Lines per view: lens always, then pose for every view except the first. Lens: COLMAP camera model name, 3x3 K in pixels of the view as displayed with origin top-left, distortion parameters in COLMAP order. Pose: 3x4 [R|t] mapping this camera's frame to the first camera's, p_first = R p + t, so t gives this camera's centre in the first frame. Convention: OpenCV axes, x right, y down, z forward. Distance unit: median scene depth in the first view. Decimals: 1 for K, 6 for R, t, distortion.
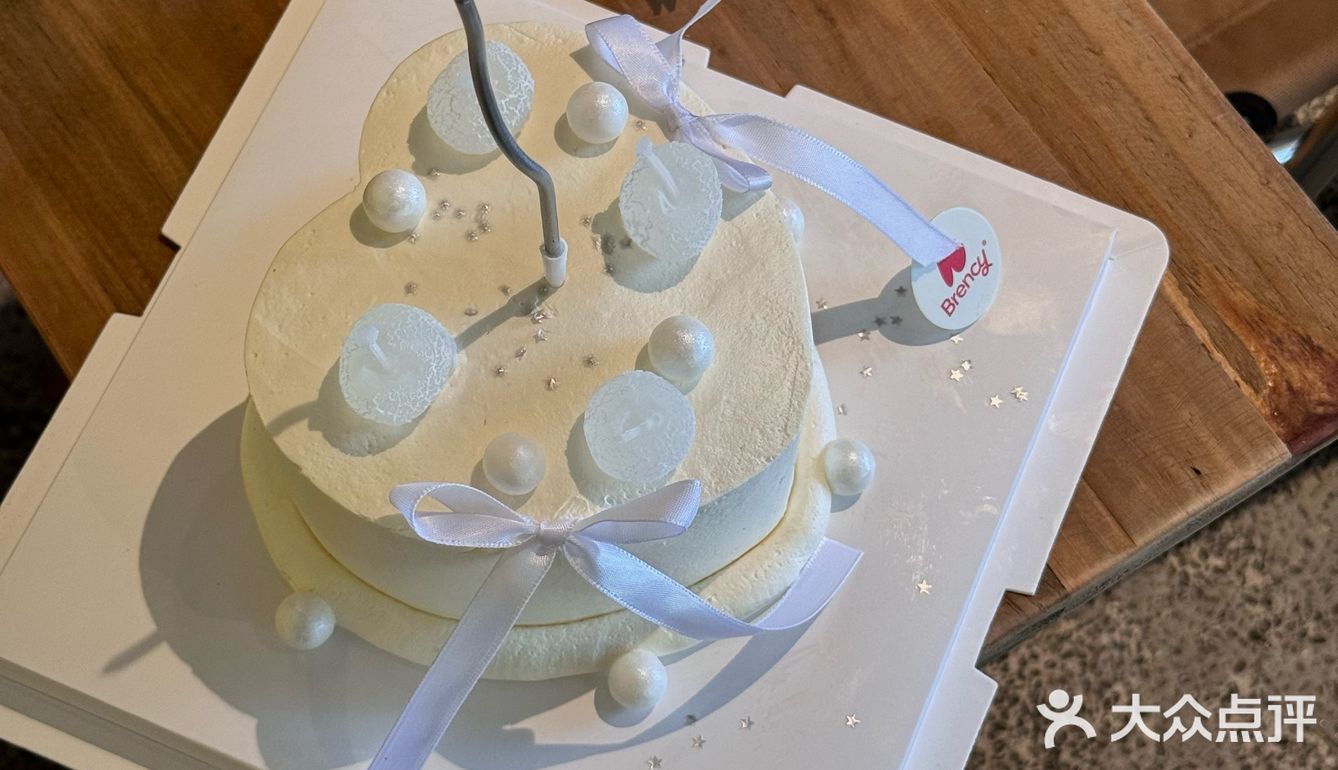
lens RADIAL K [[2690.5, 0, 669.0], [0, 2690.5, 385.0], [0, 0, 1]] dist [0.015986, 0.054729]
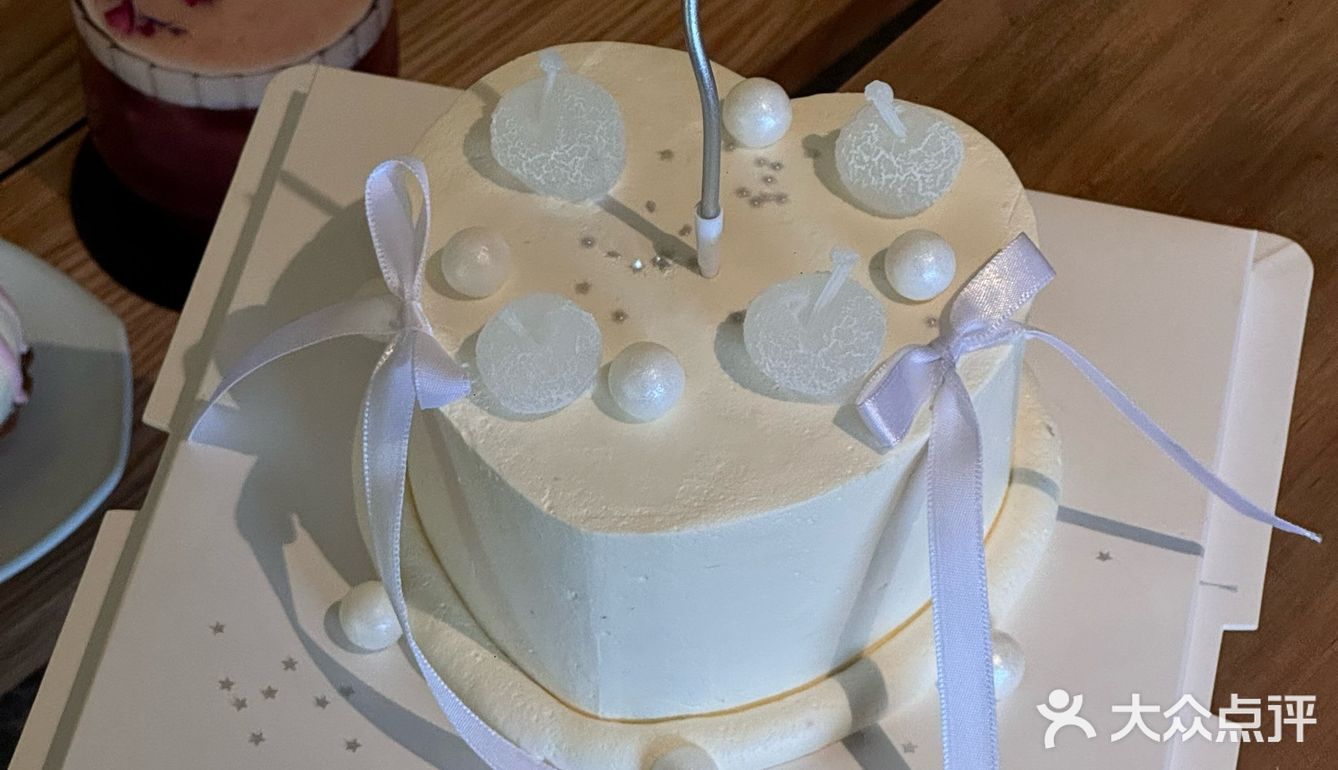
lens RADIAL K [[4407.1, 0, 669.0], [0, 4407.1, 385.0], [0, 0, 1]] dist [-1.015064, 22.791608]
pose [[0.194185, 0.746483, -0.636440, 0.889681], [-0.912980, 0.374851, 0.161103, -0.242691], [0.358831, 0.549773, 0.754314, -0.063816]]
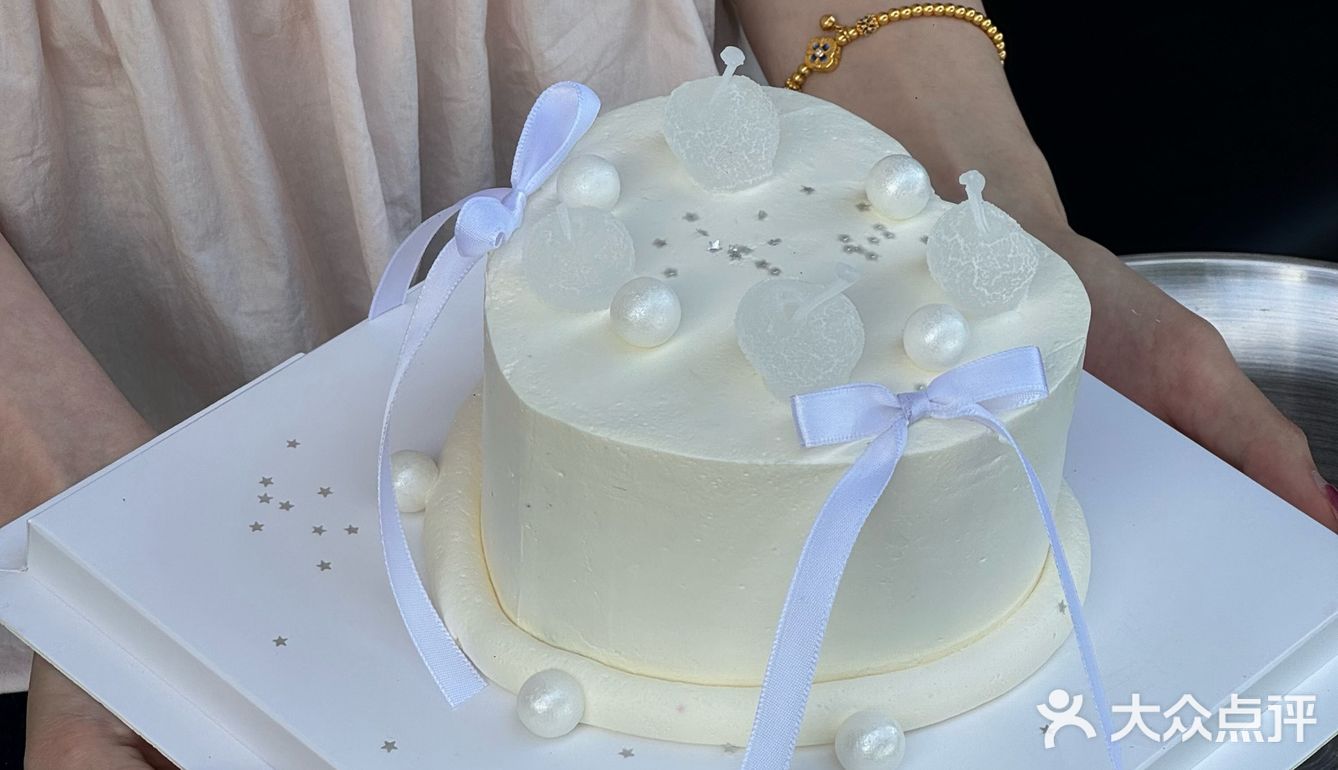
lens RADIAL K [[4407.1, 0, 669.0], [0, 4407.1, 385.0], [0, 0, 1]] dist [-1.015064, 22.791608]
pose [[-0.340094, 0.565600, -0.751287, 1.148393], [-0.900793, 0.033454, 0.432958, -0.672829], [0.270014, 0.824001, 0.498111, 0.250751]]
